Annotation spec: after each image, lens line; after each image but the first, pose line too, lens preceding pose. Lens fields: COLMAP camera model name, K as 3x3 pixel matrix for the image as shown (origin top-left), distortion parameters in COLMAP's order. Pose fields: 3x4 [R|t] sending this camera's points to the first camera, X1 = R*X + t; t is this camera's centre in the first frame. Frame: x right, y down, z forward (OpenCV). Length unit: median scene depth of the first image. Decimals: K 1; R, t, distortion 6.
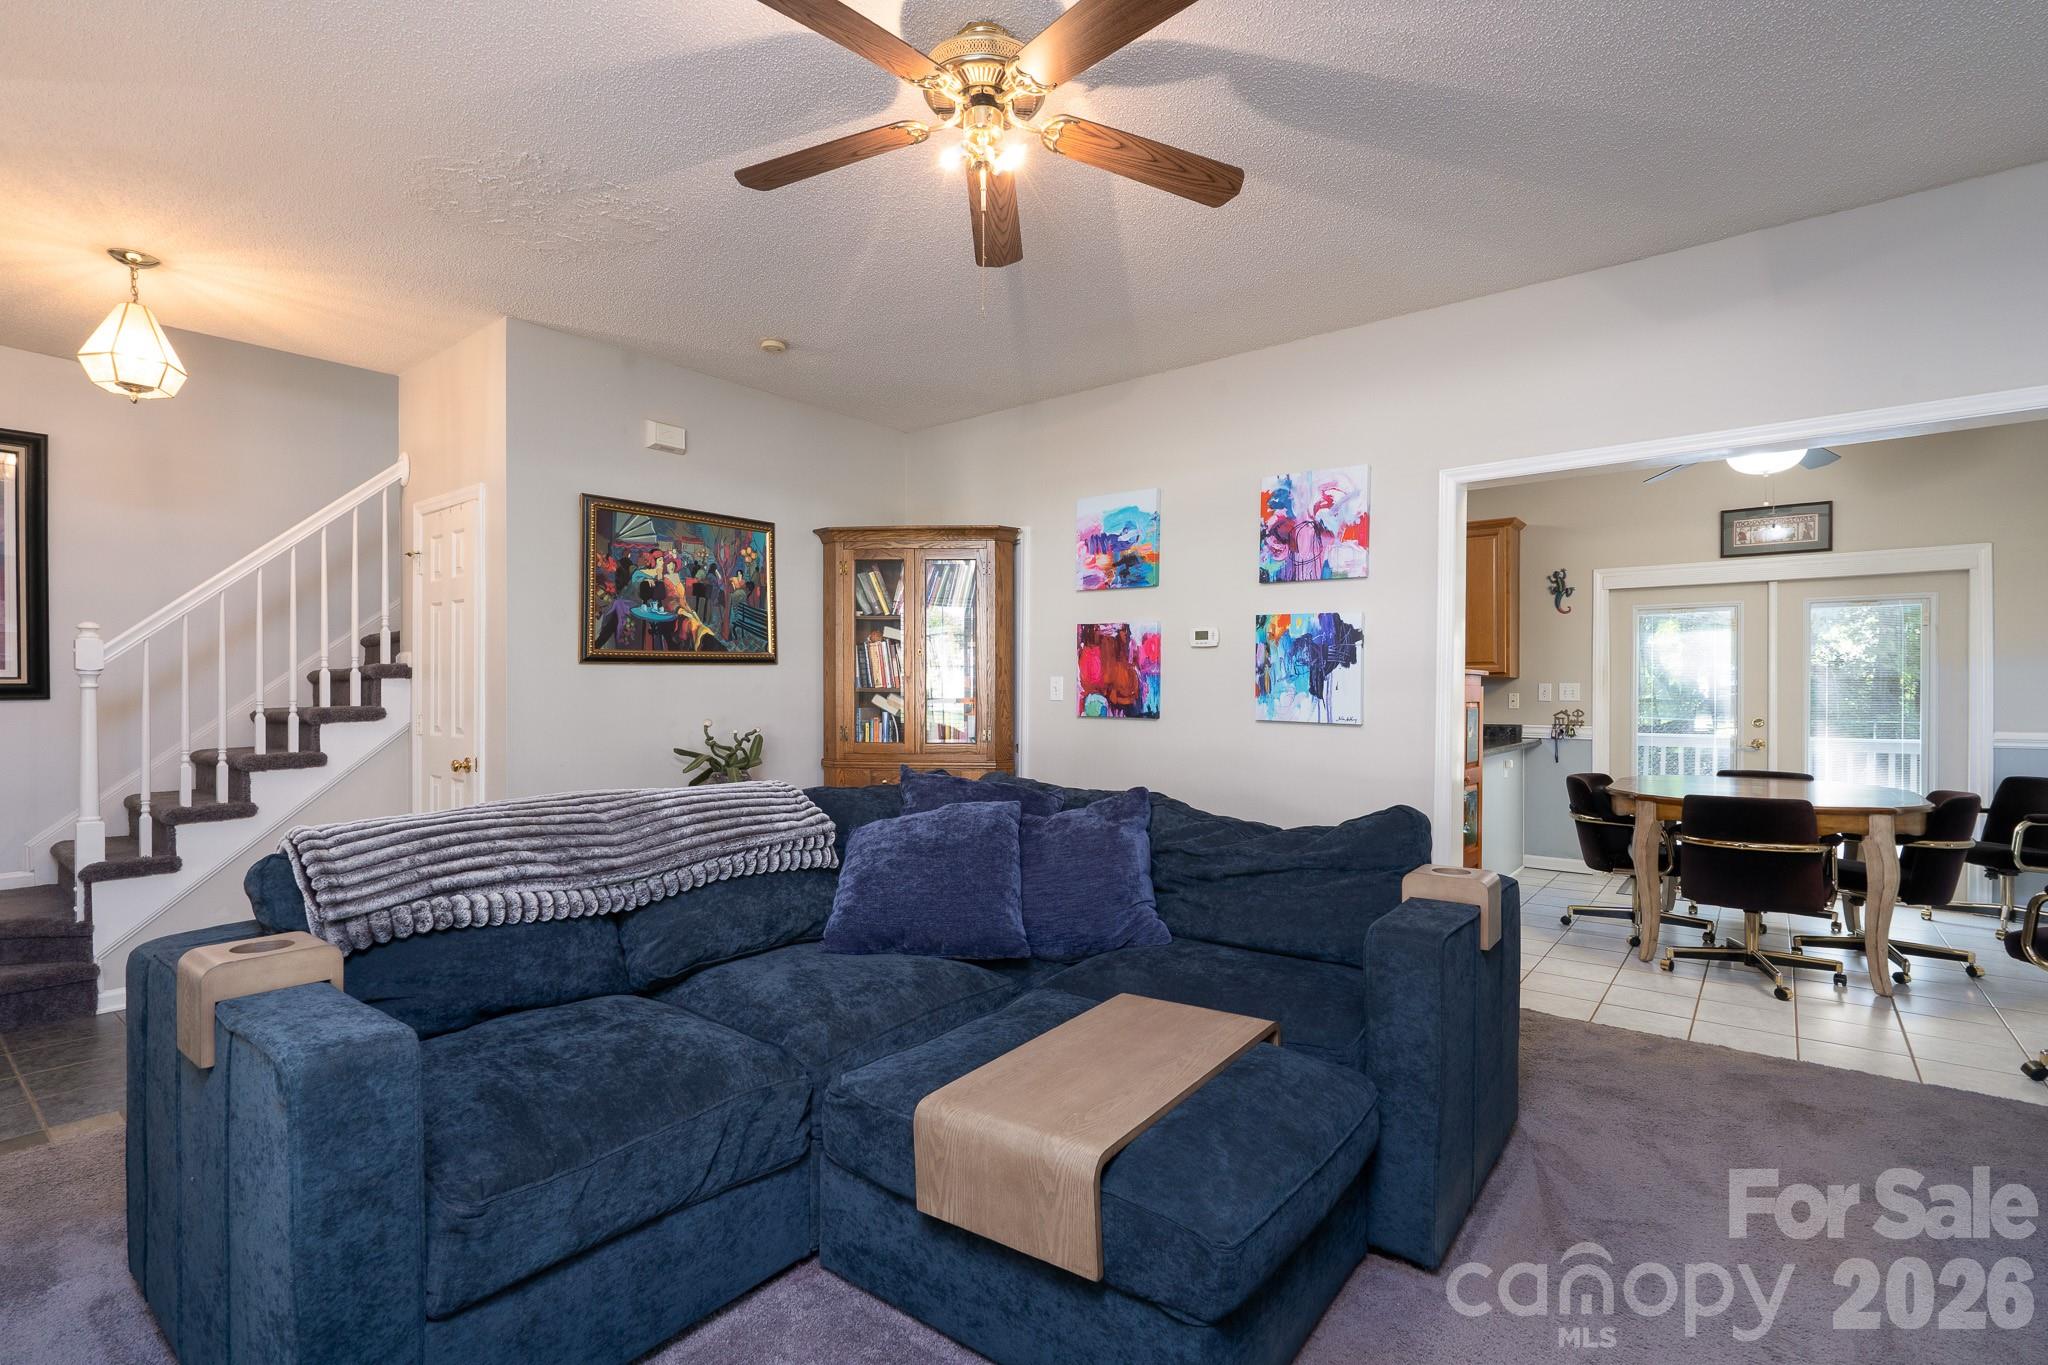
lens RADIAL K [[966.7, 0, 1021.7], [0, 966.7, 682.7], [0, 0, 1]] dist [0.000181, 0.000181]
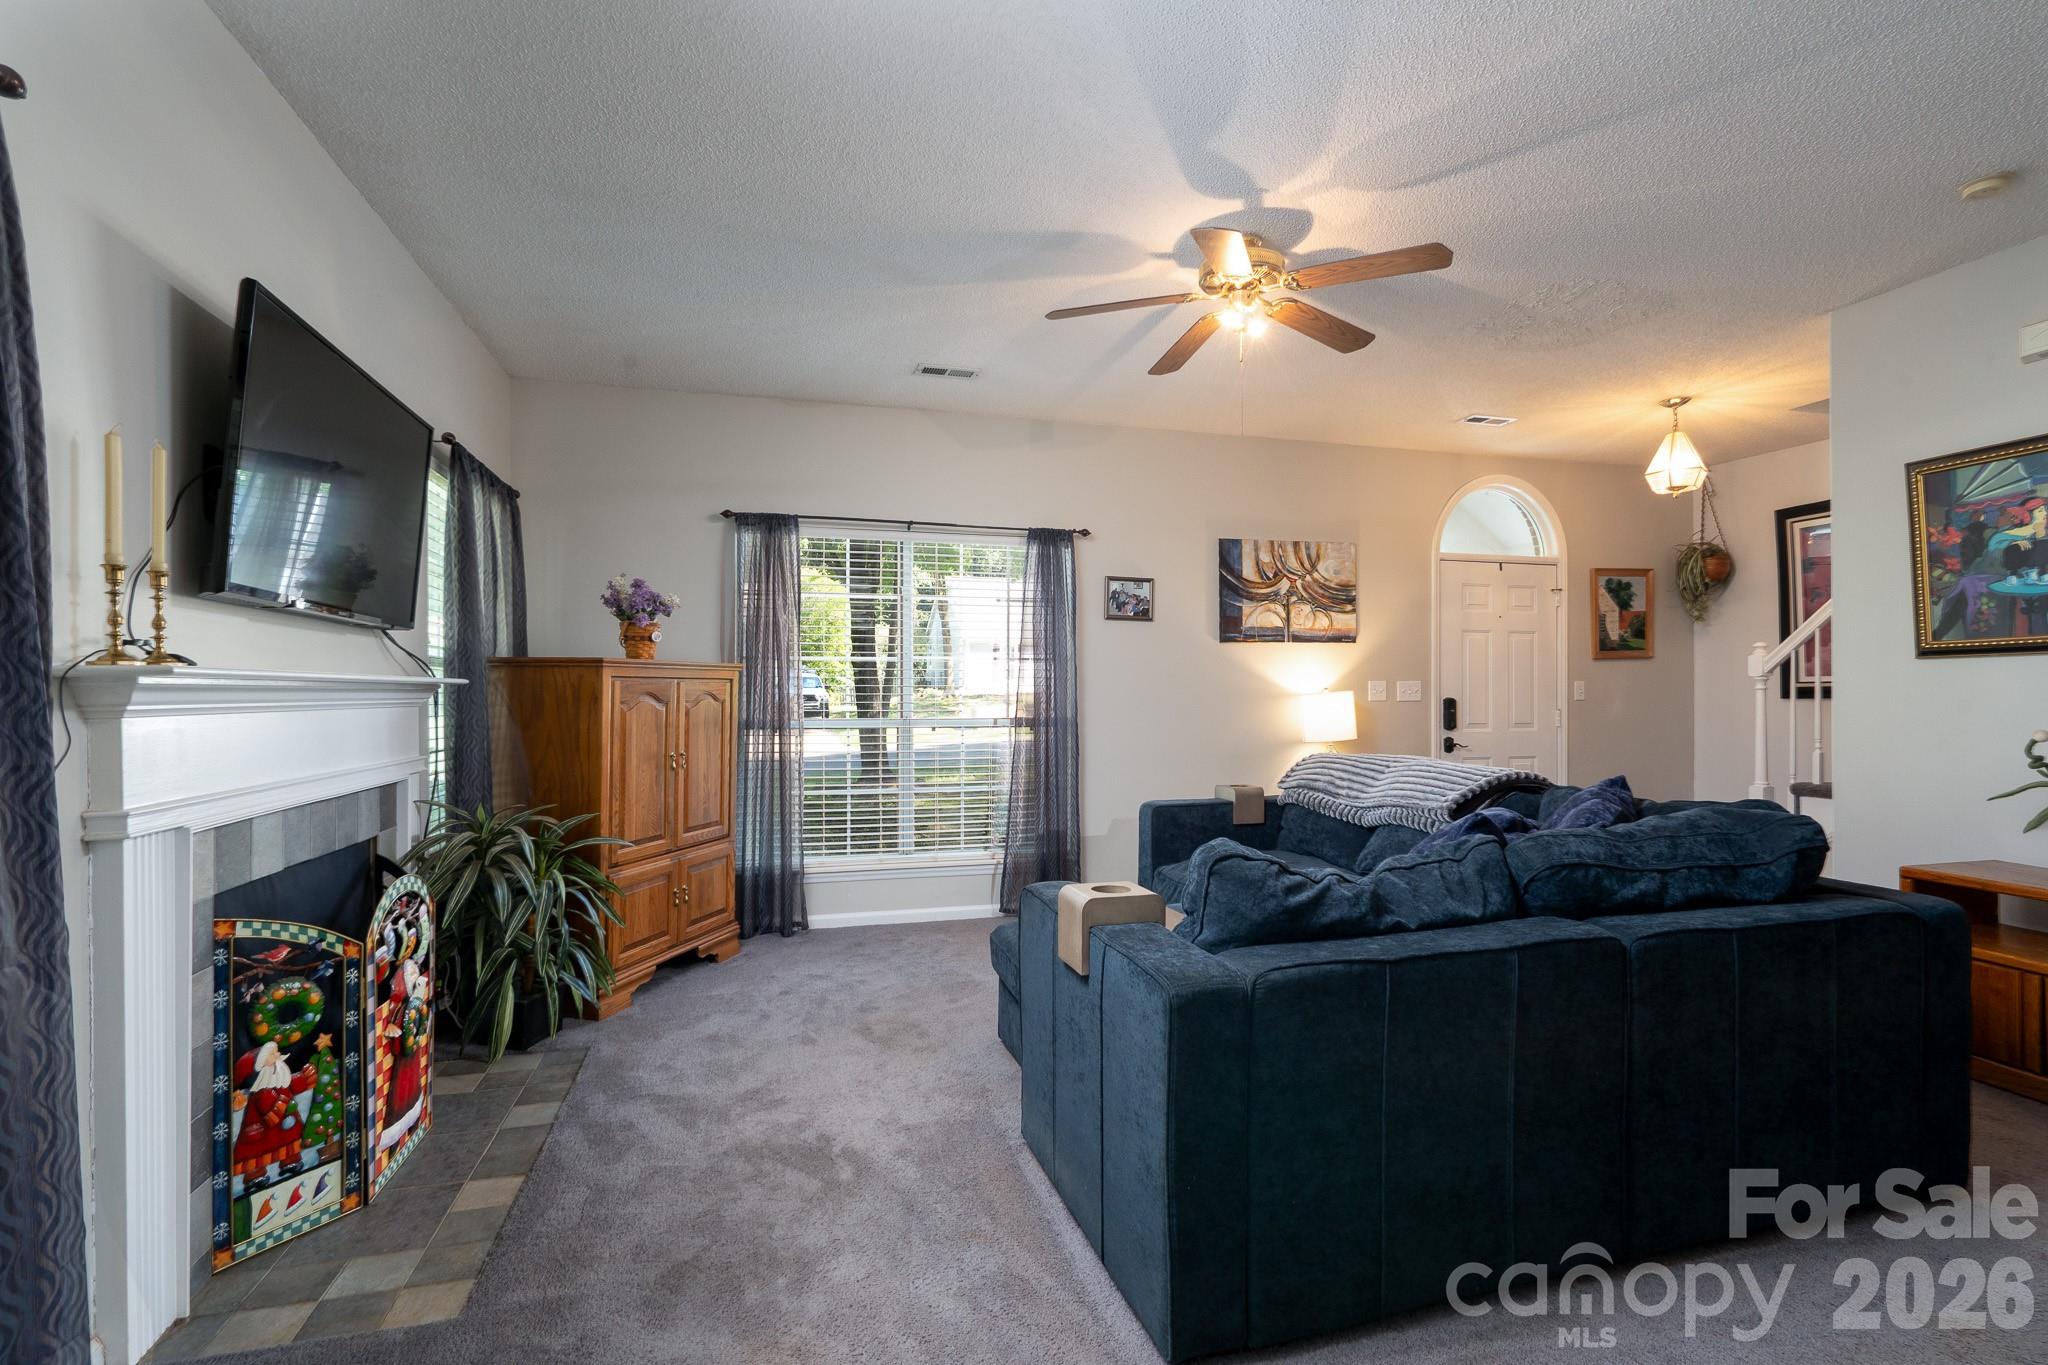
lens RADIAL K [[966.7, 0, 1030.3], [0, 966.7, 693.2], [0, 0, 1]] dist [0.000181, 0.000181]
pose [[-0.594720, -0.004819, -0.803918, 0.687839], [-0.000701, 0.999985, -0.005476, 0.015699], [0.803933, -0.002693, -0.594714, 0.850707]]
